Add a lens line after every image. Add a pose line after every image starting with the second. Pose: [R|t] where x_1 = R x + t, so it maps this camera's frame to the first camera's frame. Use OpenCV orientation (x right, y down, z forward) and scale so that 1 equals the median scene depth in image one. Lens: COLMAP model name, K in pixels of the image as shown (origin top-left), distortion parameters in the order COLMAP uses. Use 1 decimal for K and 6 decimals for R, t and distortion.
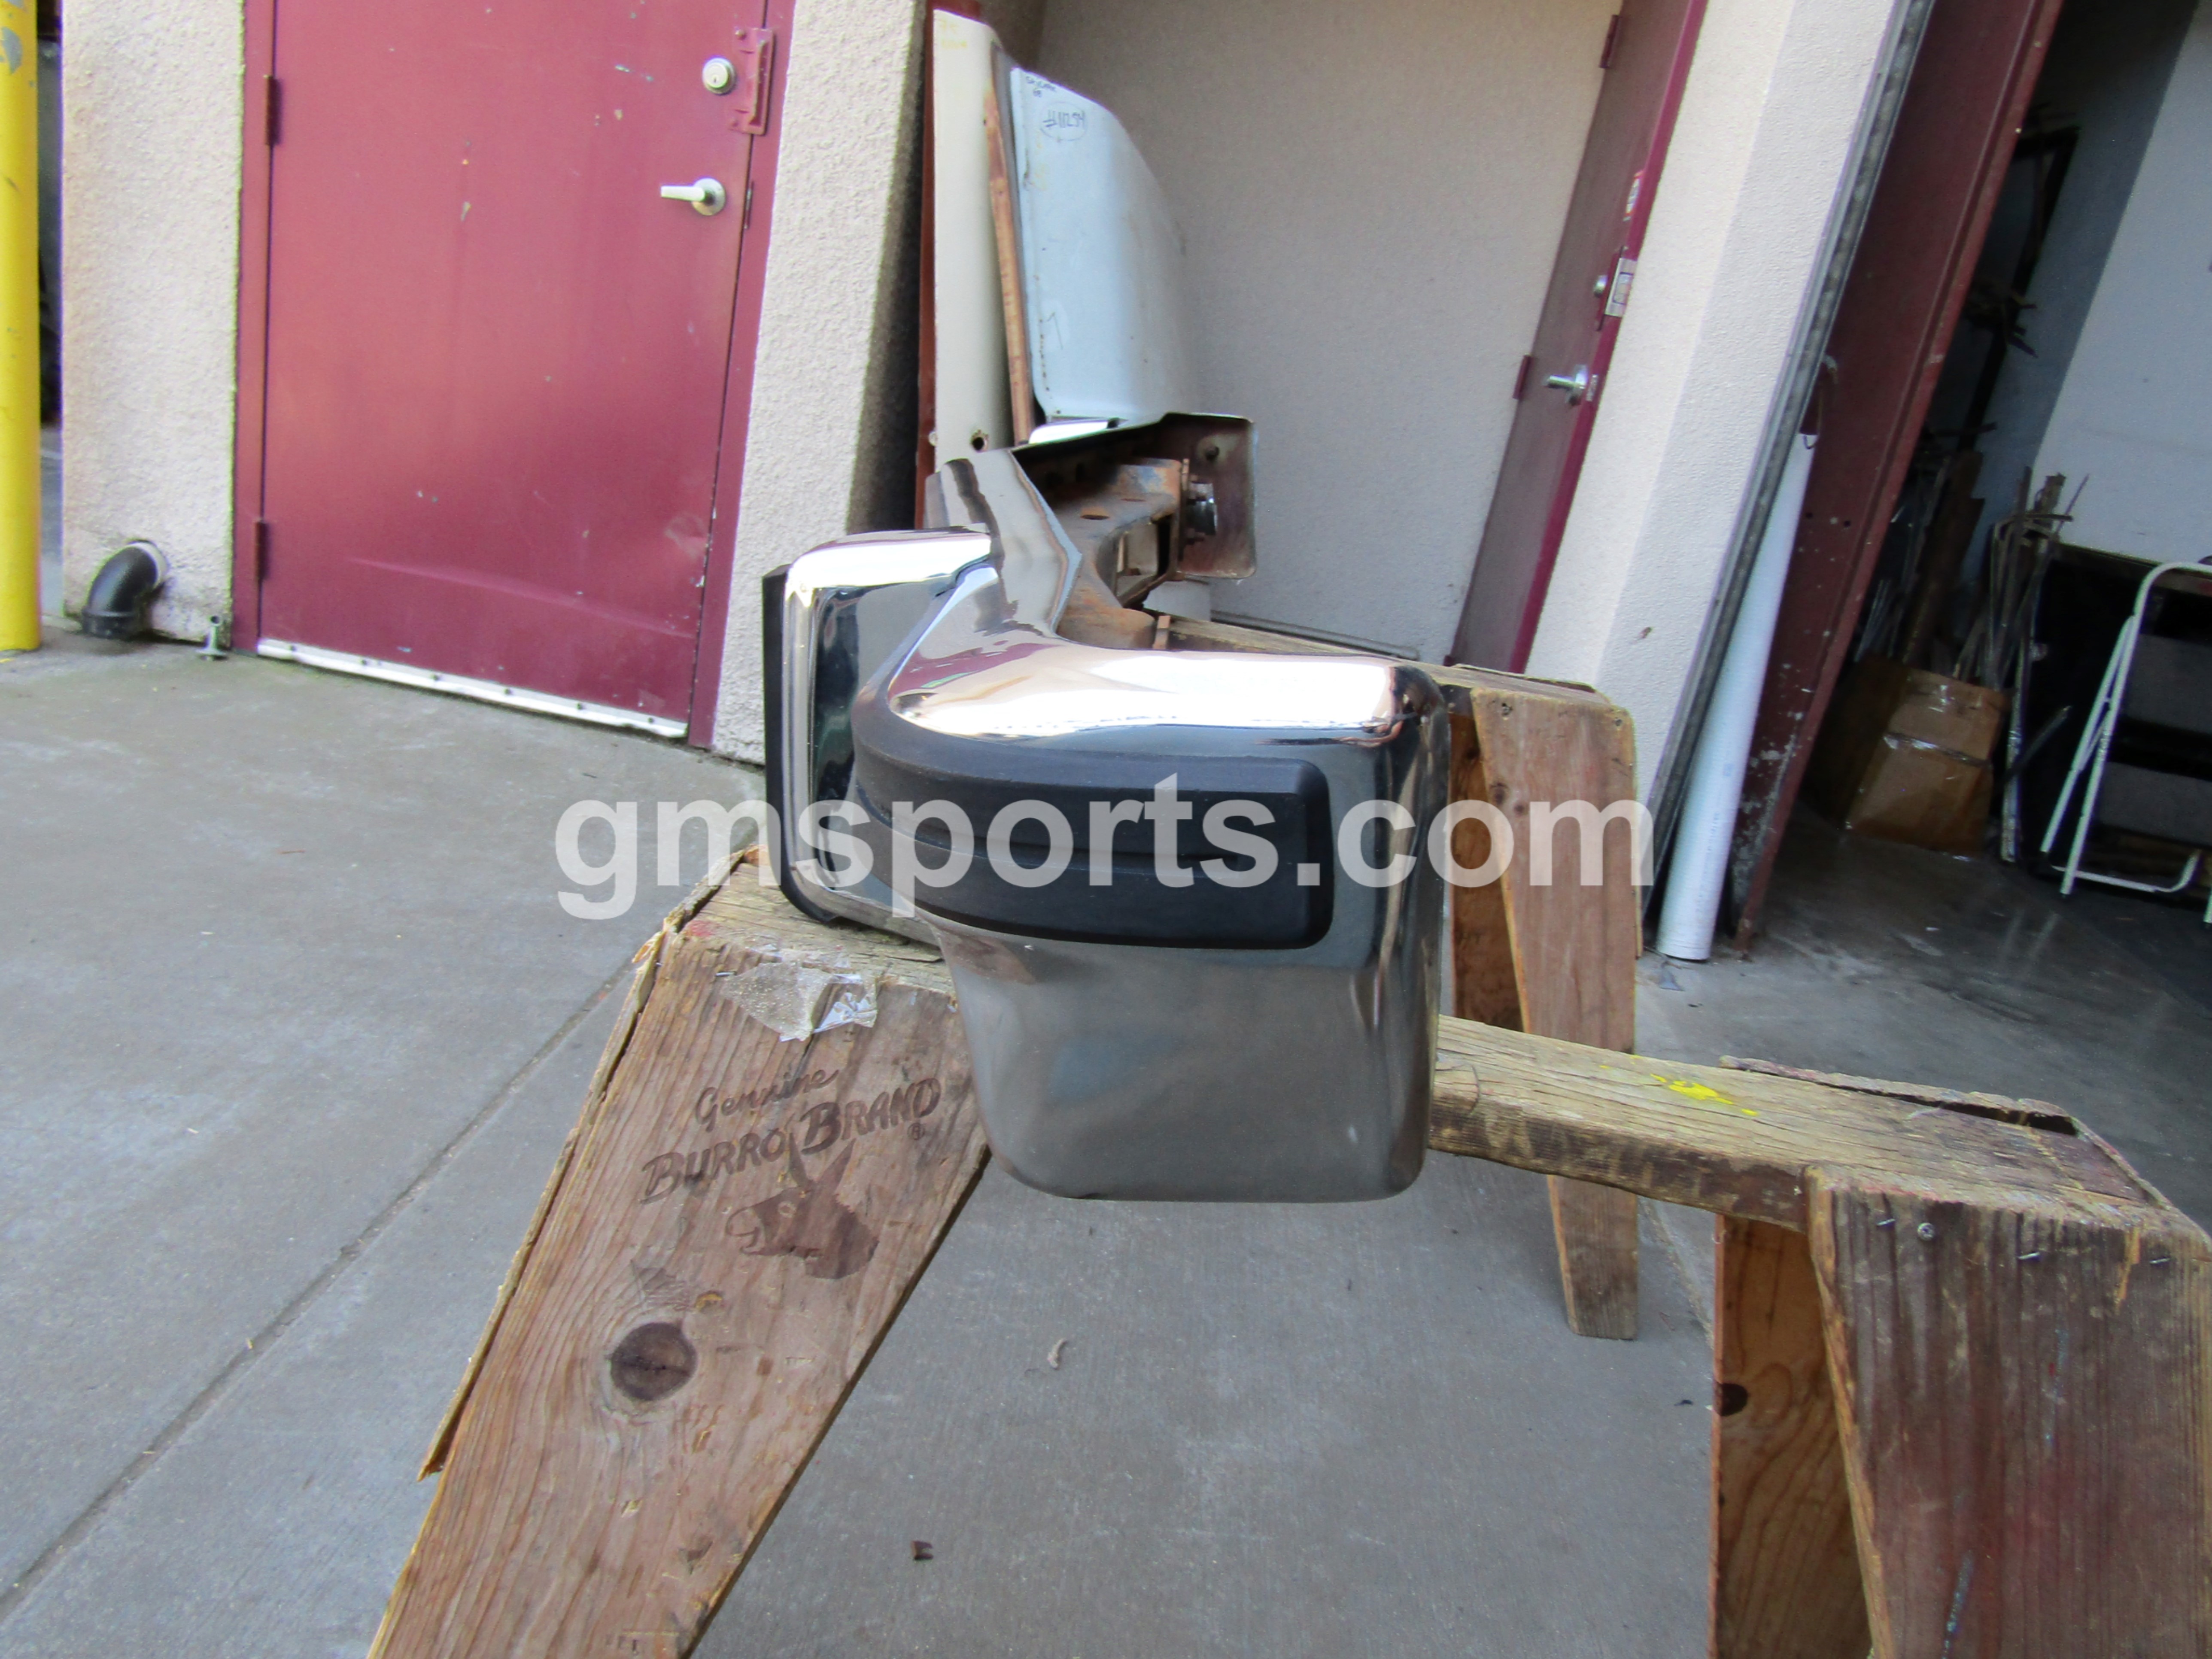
lens RADIAL K [[1593.7, 0, 1109.7], [0, 1593.7, 820.1], [0, 0, 1]] dist [-0.003708, -0.004625]
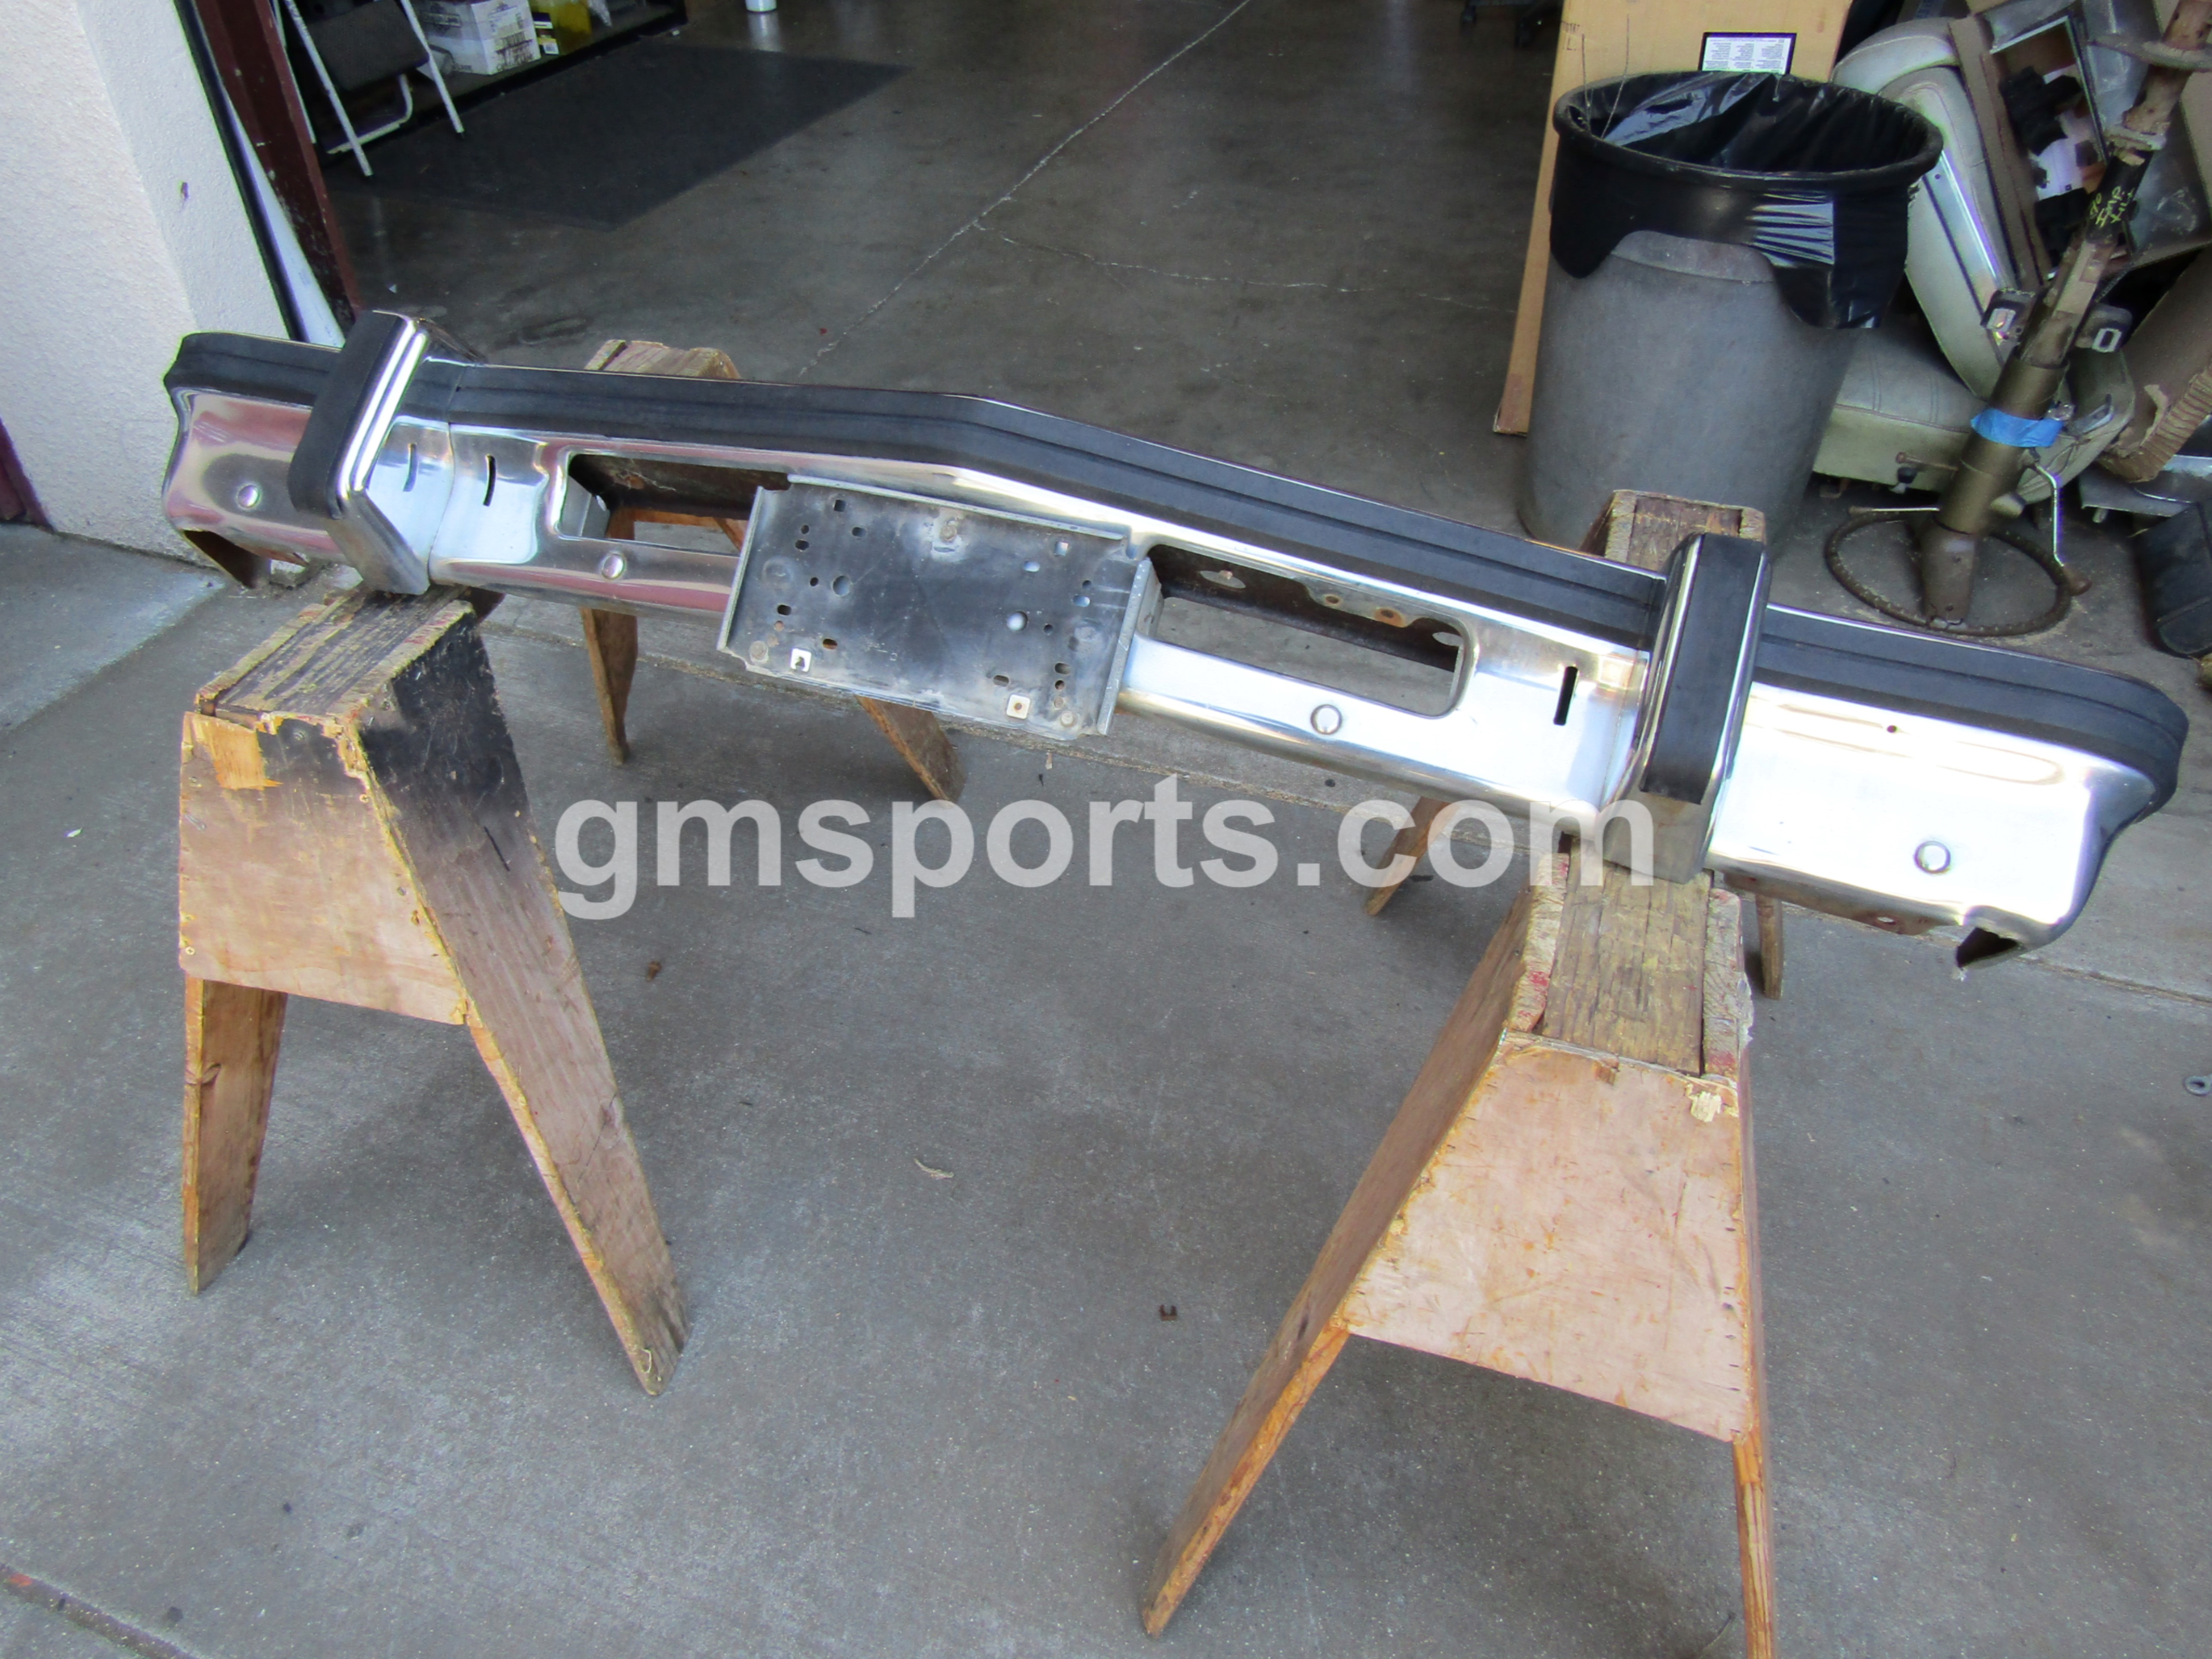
lens RADIAL K [[1573.3, 0, 1126.2], [0, 1573.3, 831.1], [0, 0, 1]] dist [-0.002779, -0.003558]
pose [[0.263312, -0.755272, 0.600192, -0.497196], [0.336718, 0.654973, 0.676485, -0.531086], [-0.904040, 0.023969, 0.426776, 0.439395]]
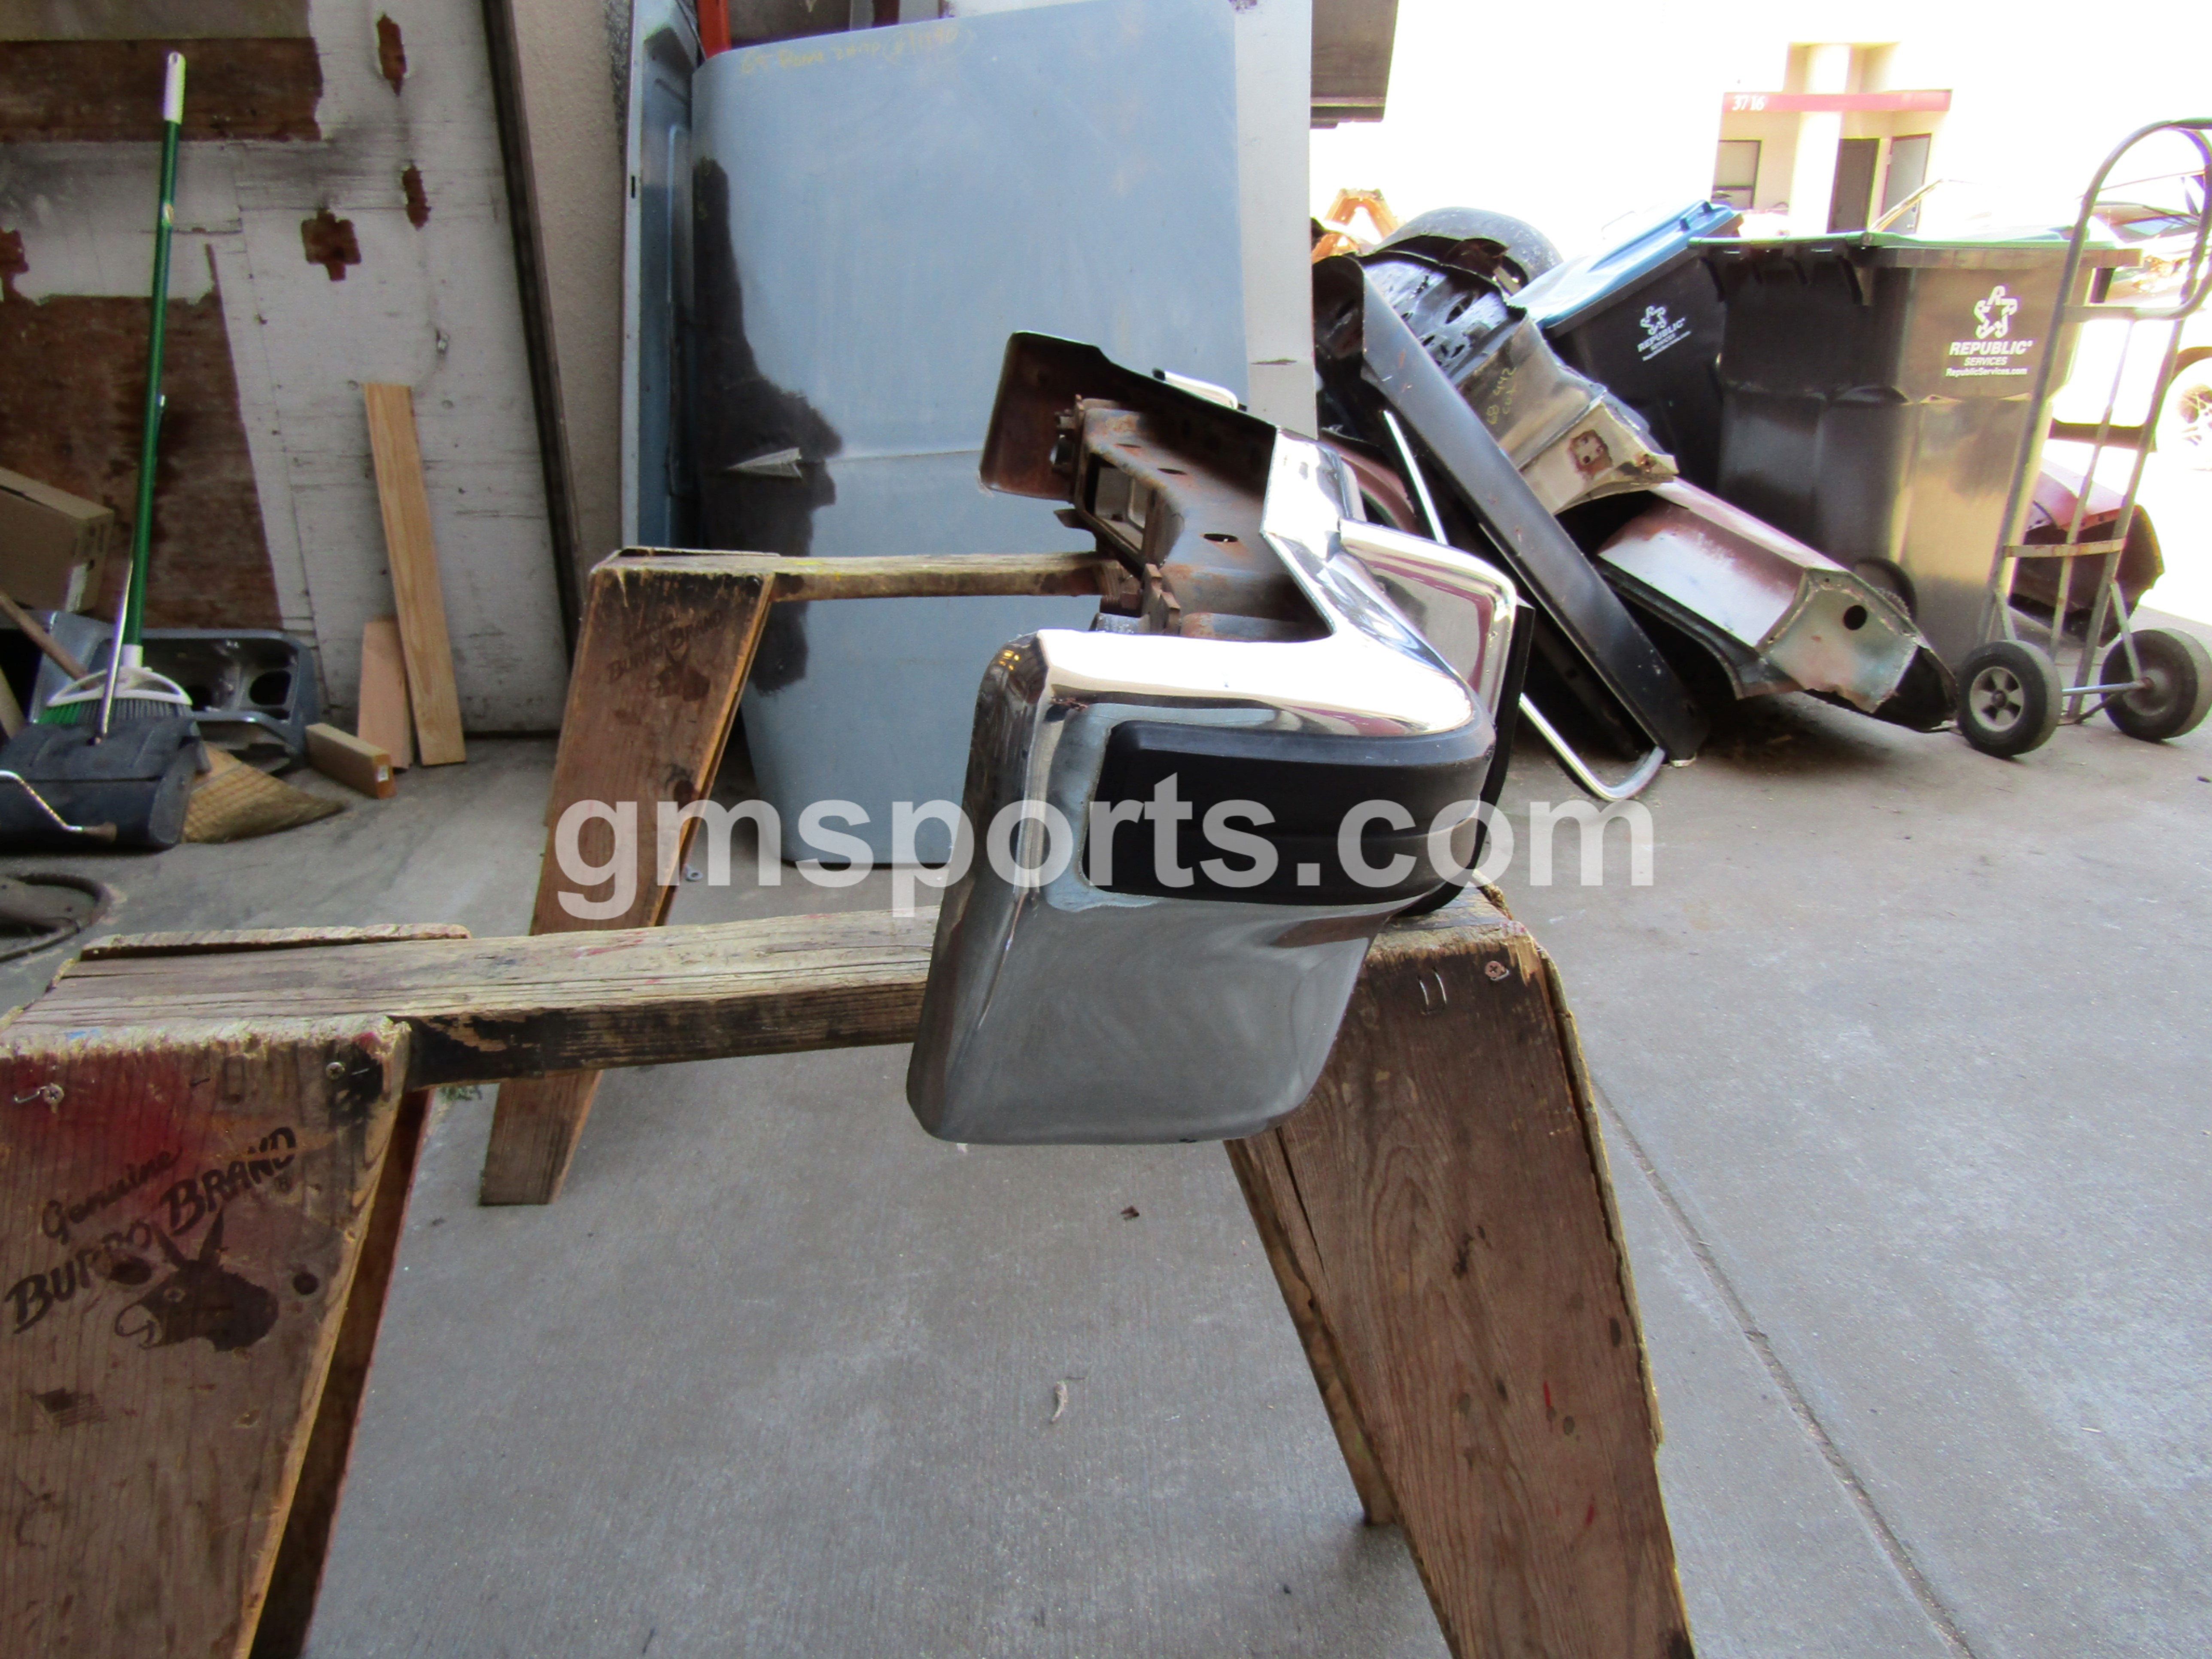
lens RADIAL K [[1548.0, 0, 1088.7], [0, 1548.0, 816.4], [0, 0, 1]] dist [-0.002705, 0.004632]
pose [[-0.976379, -0.141150, -0.163587, 0.152878], [-0.210916, 0.786947, 0.579852, -0.484396], [0.046888, 0.600659, -0.798129, 1.602854]]
